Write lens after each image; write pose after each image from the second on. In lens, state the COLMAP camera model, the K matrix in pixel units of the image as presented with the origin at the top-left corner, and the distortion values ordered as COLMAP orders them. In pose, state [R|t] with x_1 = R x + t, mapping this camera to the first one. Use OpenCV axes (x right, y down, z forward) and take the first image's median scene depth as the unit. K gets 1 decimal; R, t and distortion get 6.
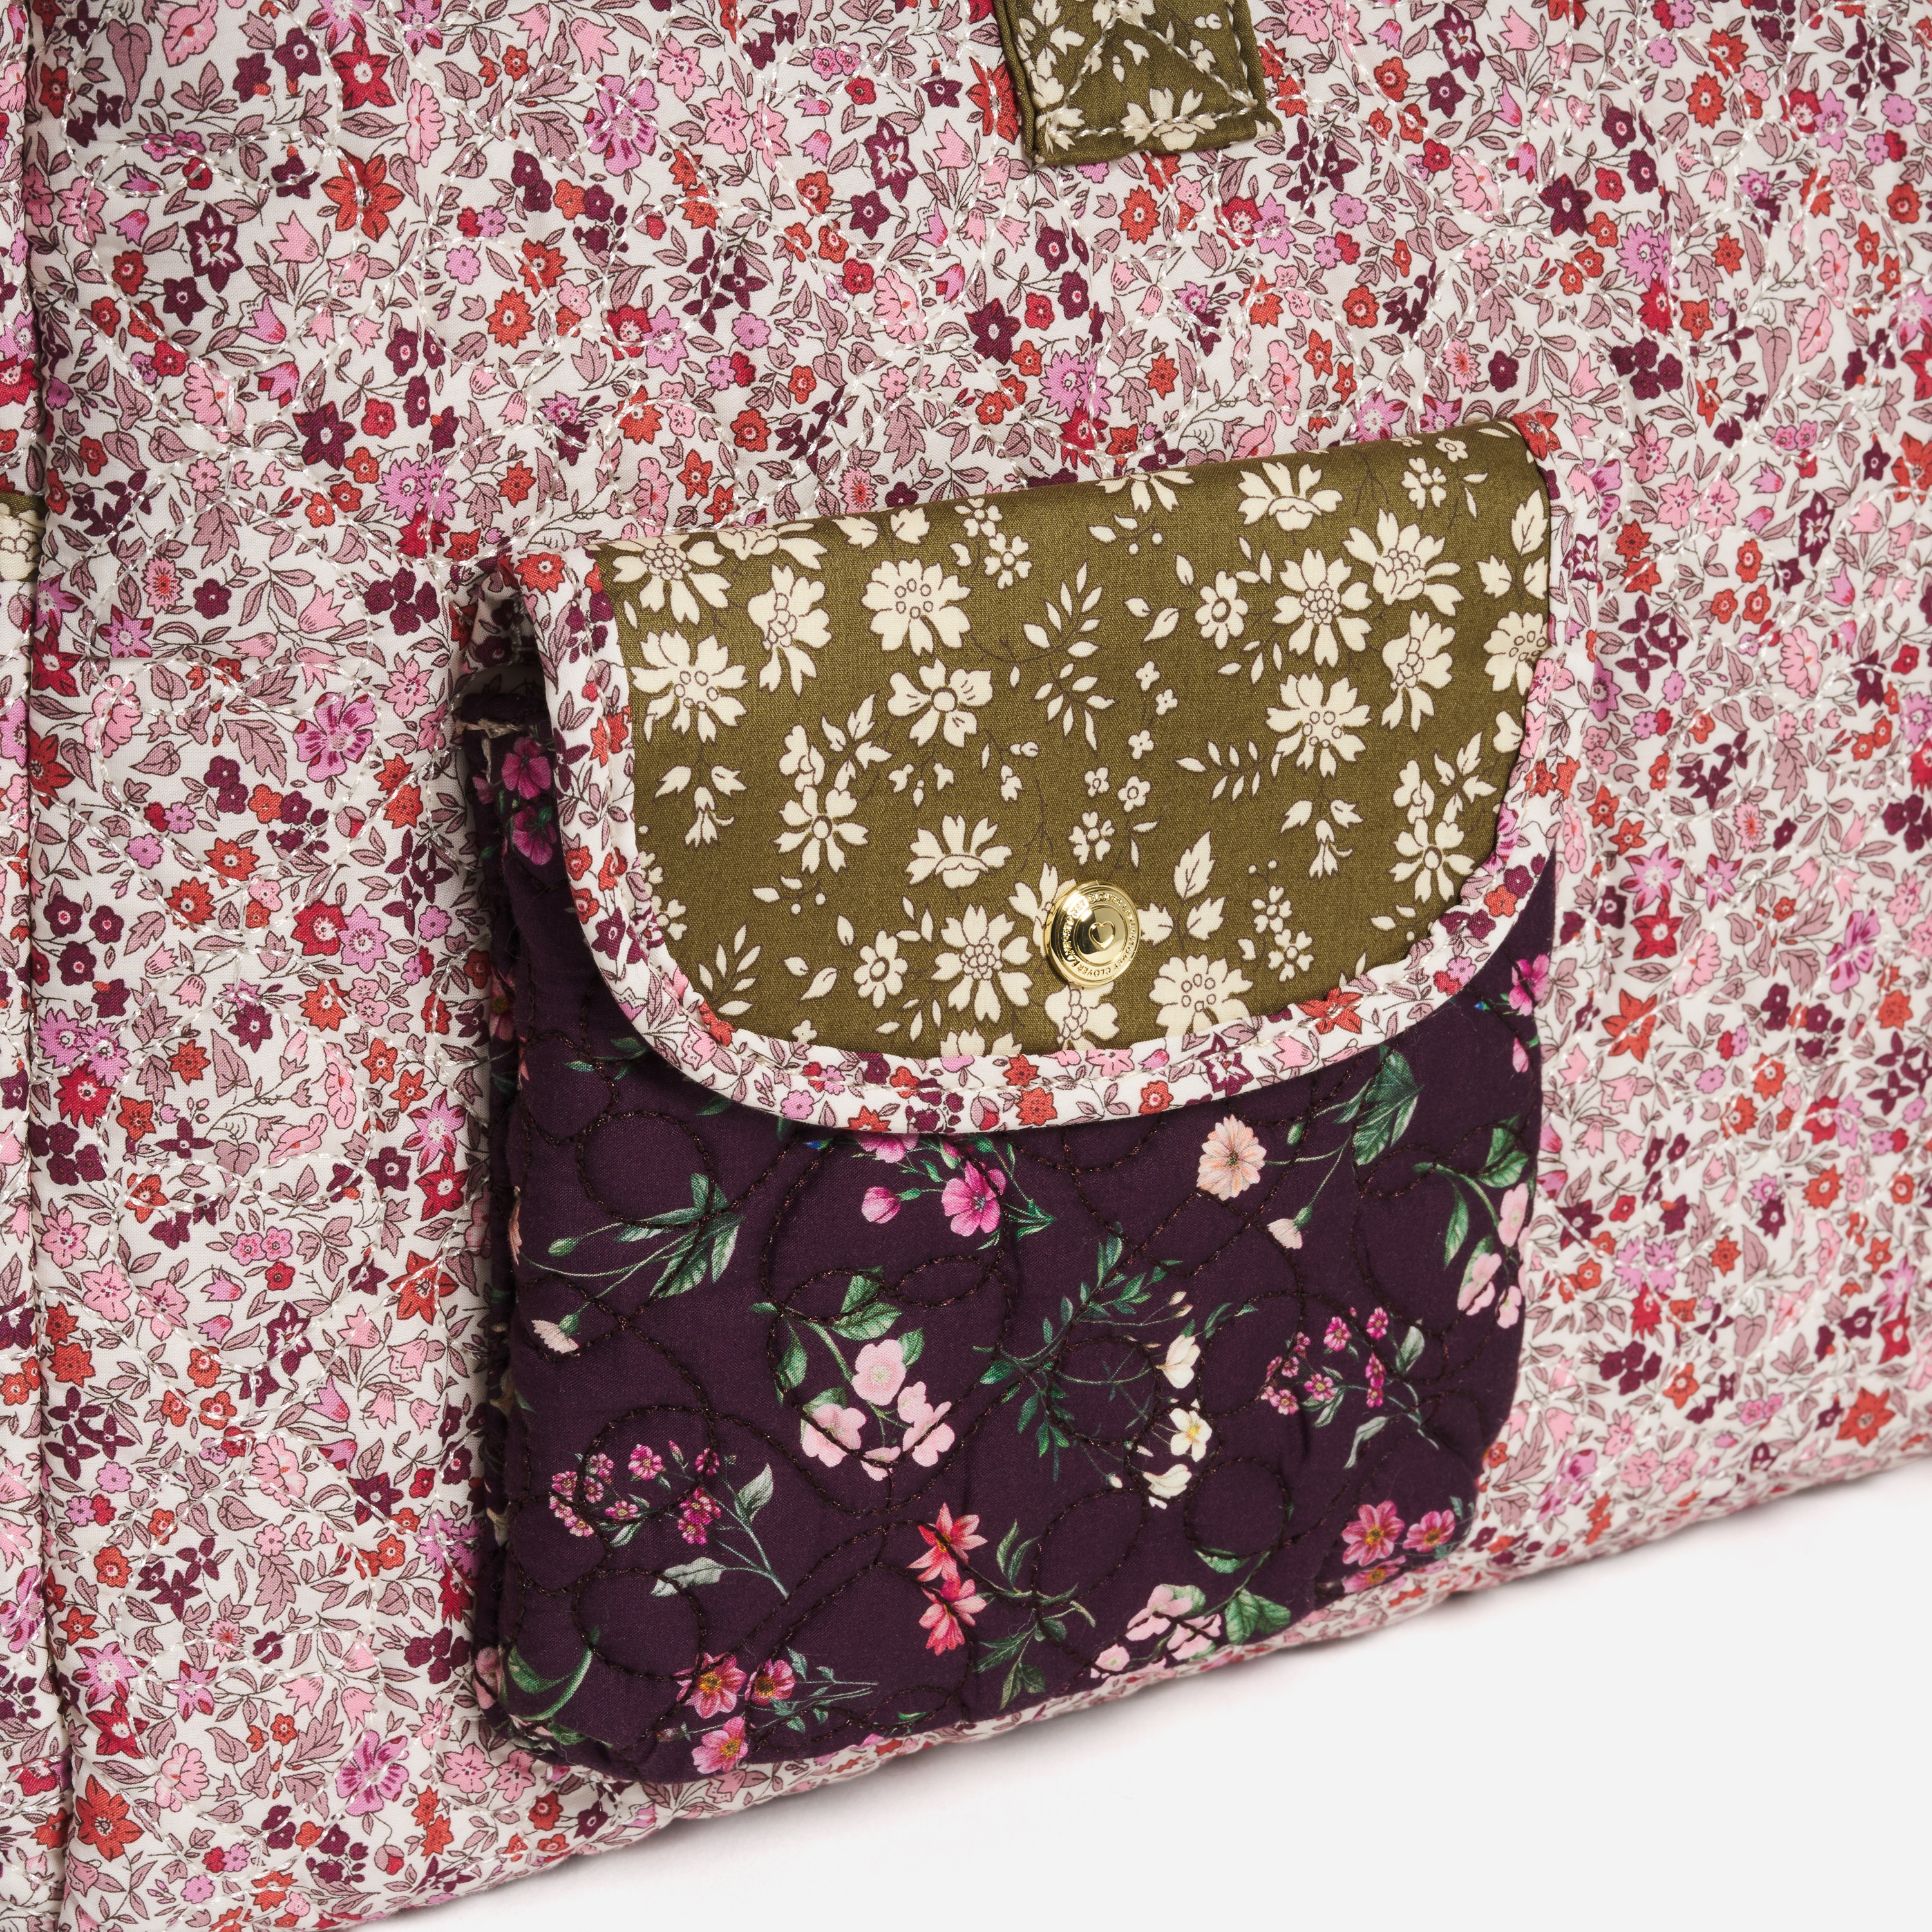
lens RADIAL K [[8007.2, 0, 966.0], [0, 8007.2, 966.0], [0, 0, 1]] dist [-0.255218, 4.546231]
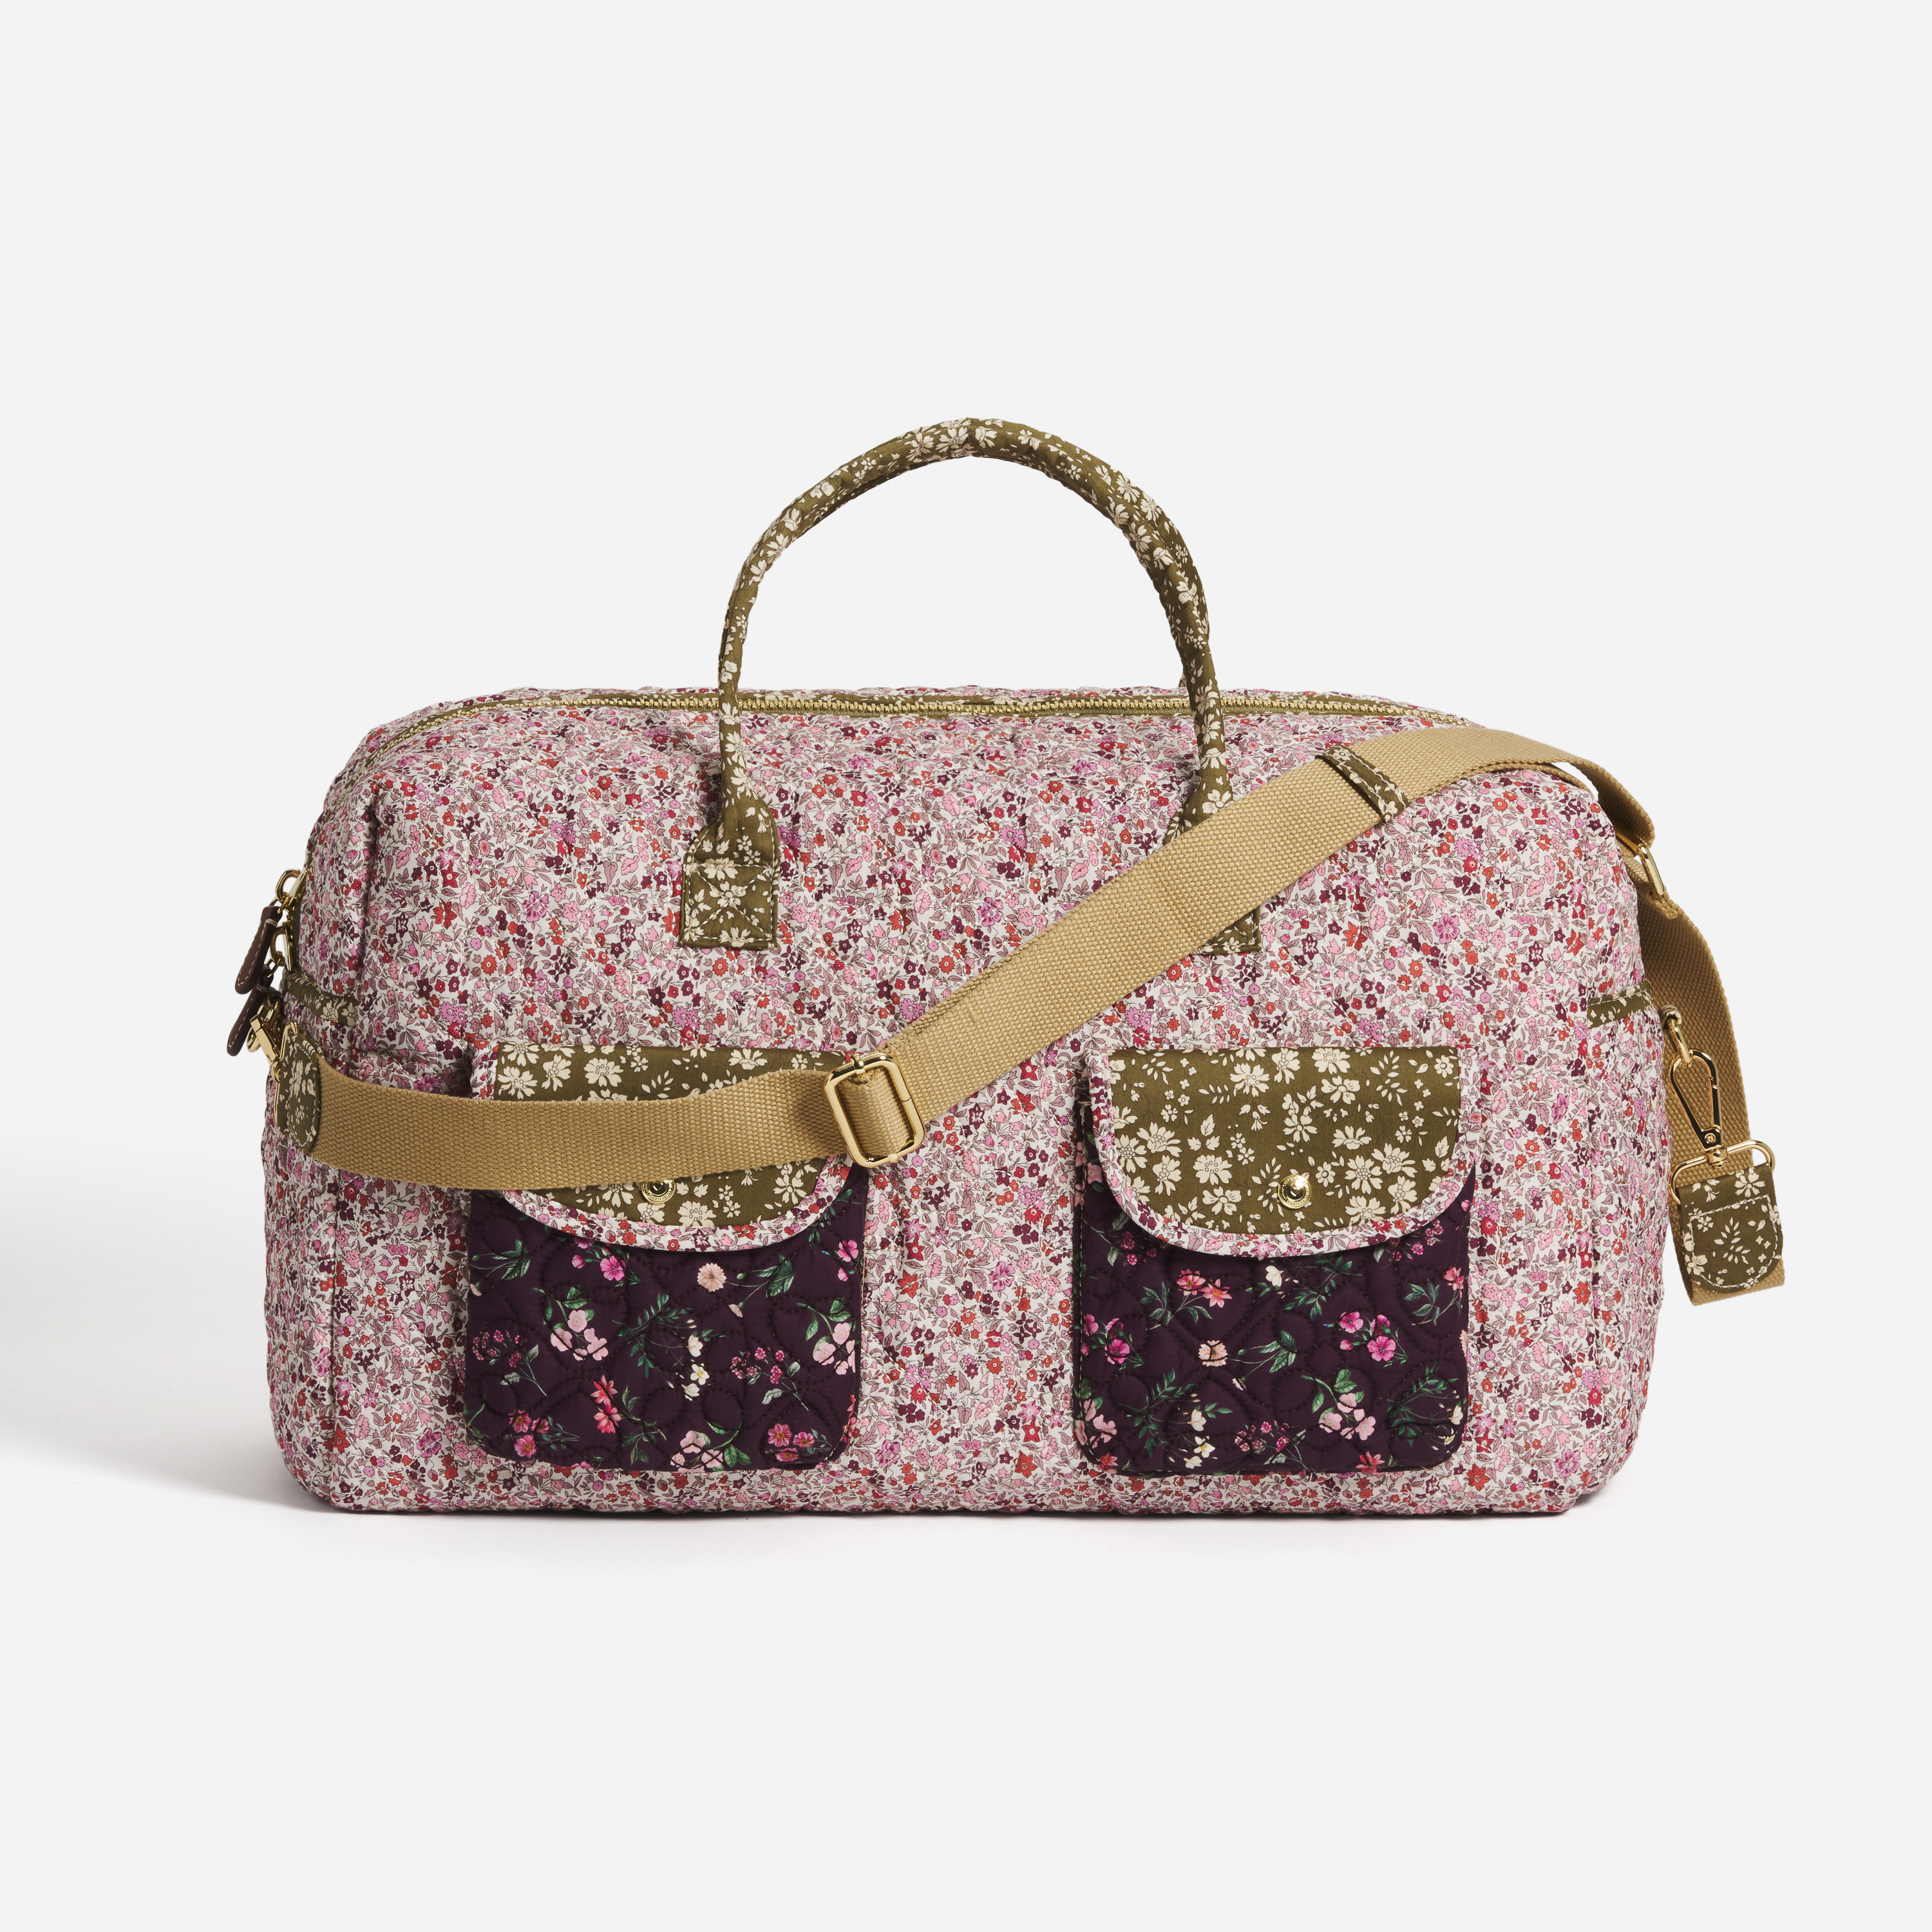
lens RADIAL K [[8007.2, 0, 966.0], [0, 8007.2, 966.0], [0, 0, 1]] dist [-0.255218, 4.546231]
pose [[0.886321, 0.086941, -0.454838, 1.510339], [-0.195650, 0.960550, -0.197646, 0.498700], [0.419711, 0.264167, 0.868366, -1.649839]]
